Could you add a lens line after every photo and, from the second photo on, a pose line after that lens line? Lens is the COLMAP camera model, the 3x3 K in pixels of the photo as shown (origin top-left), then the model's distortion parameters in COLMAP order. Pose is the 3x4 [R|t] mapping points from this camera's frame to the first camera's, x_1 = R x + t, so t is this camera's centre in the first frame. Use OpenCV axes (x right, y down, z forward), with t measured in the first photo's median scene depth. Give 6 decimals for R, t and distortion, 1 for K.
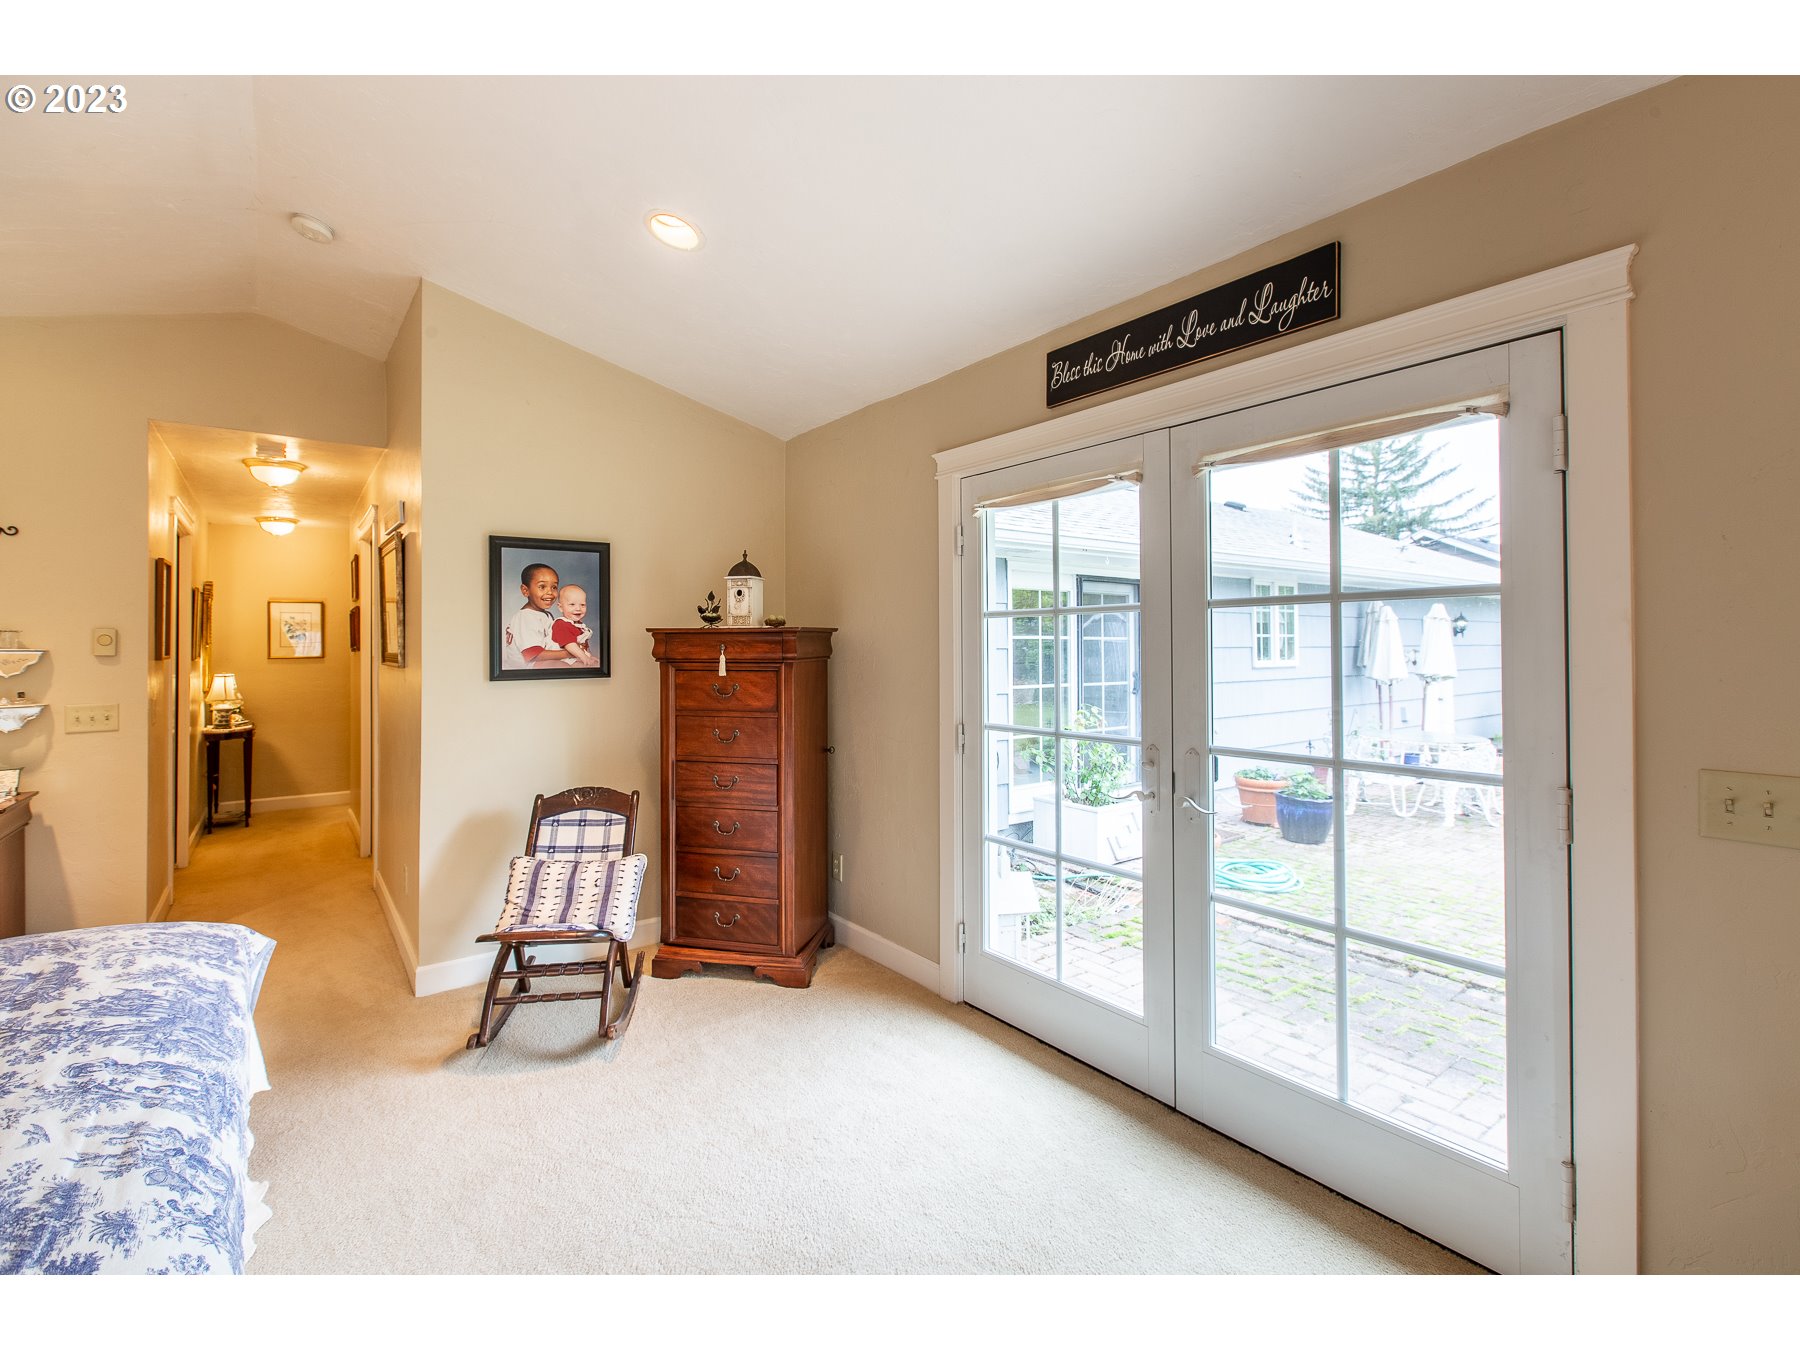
lens RADIAL K [[819.7, 0, 841.1], [0, 819.7, 646.1], [0, 0, 1]] dist [0.000715, -0.000369]
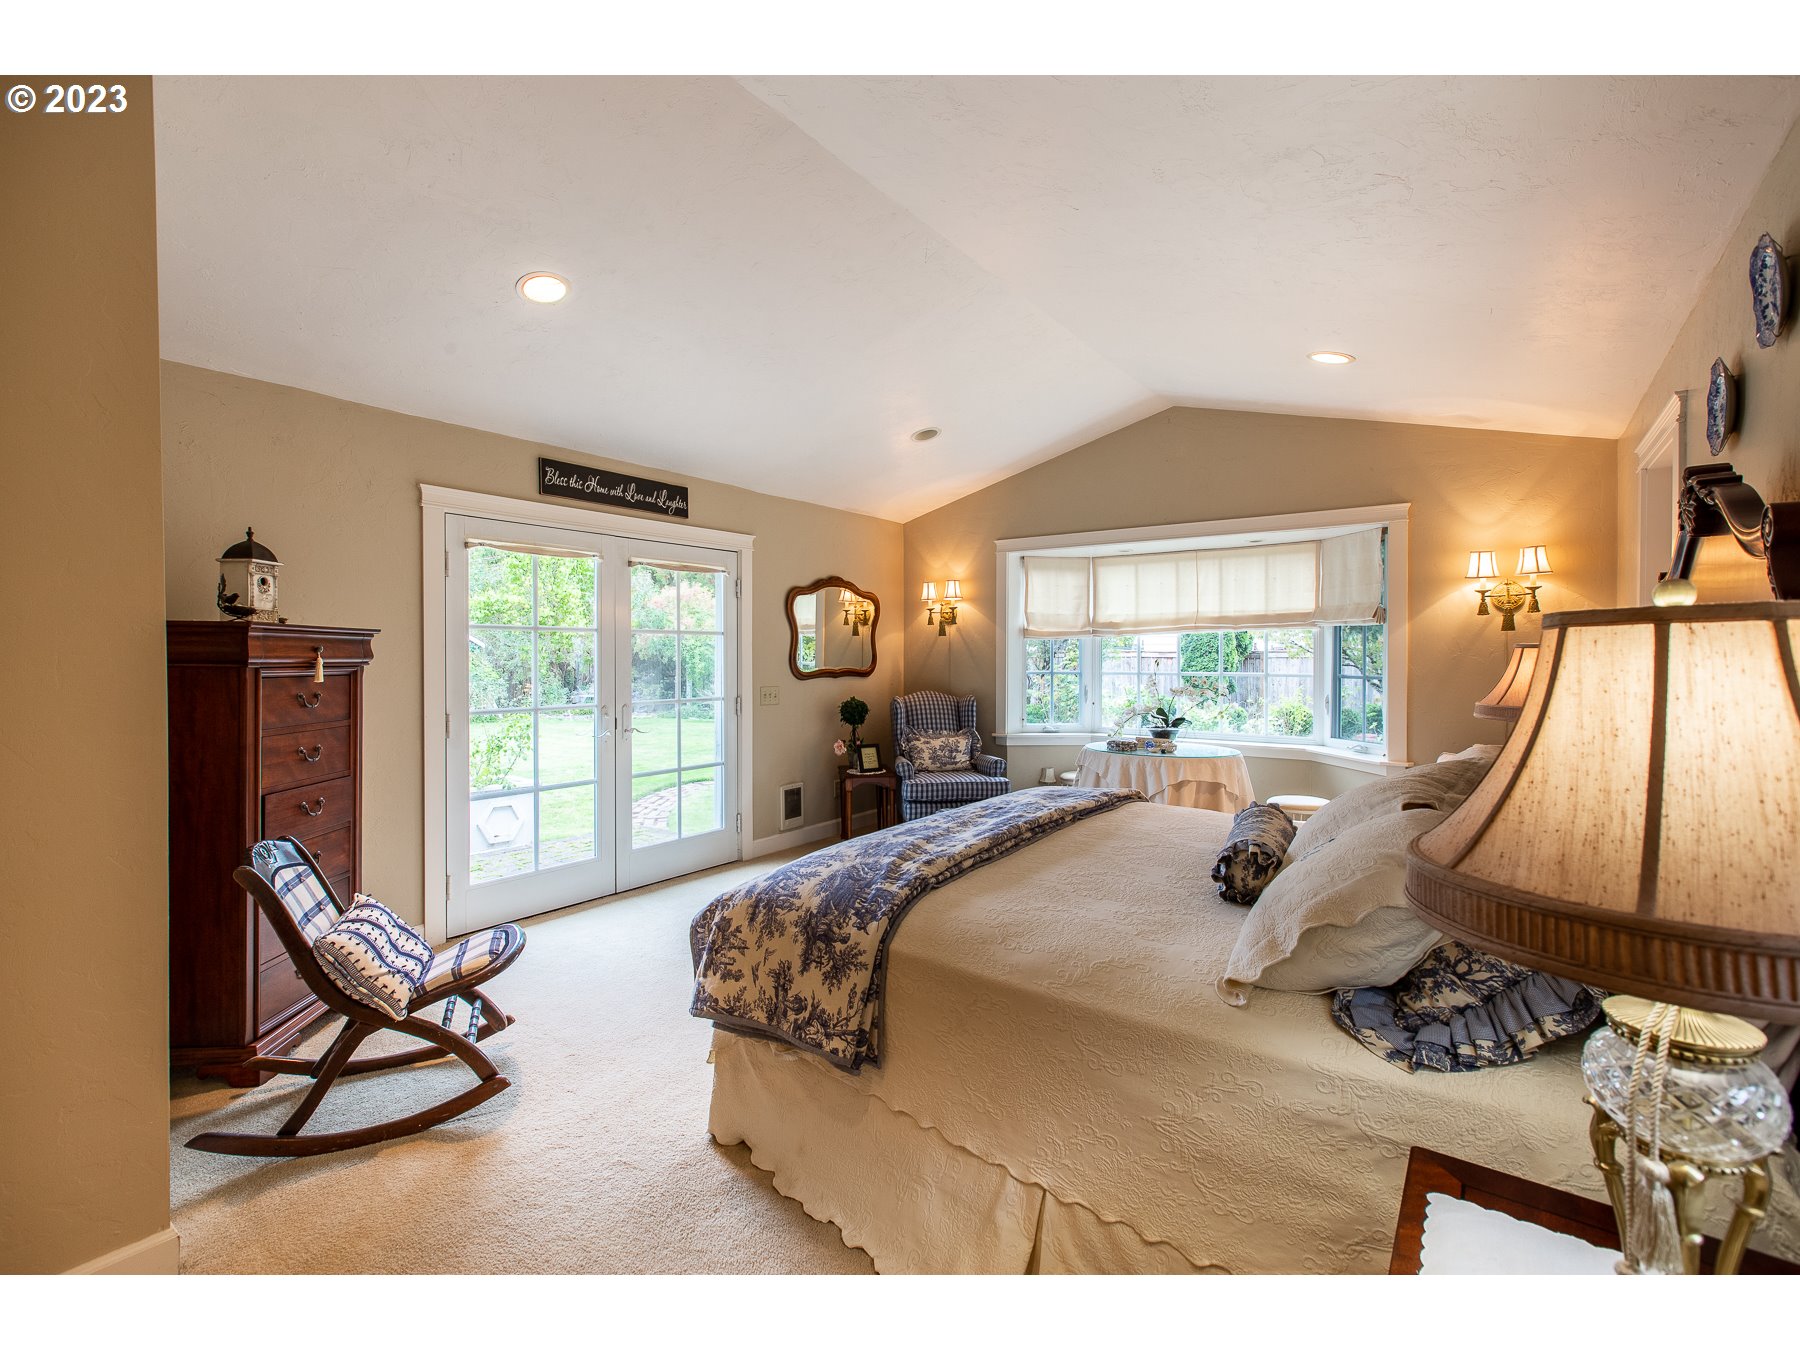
lens RADIAL K [[819.7, 0, 908.3], [0, 819.7, 661.9], [0, 0, 1]] dist [0.000715, -0.000369]
pose [[-0.316208, -0.009052, 0.948647, -1.460287], [-0.010077, 0.999930, 0.006182, 0.004515], [-0.948637, -0.007605, -0.316277, 0.865343]]
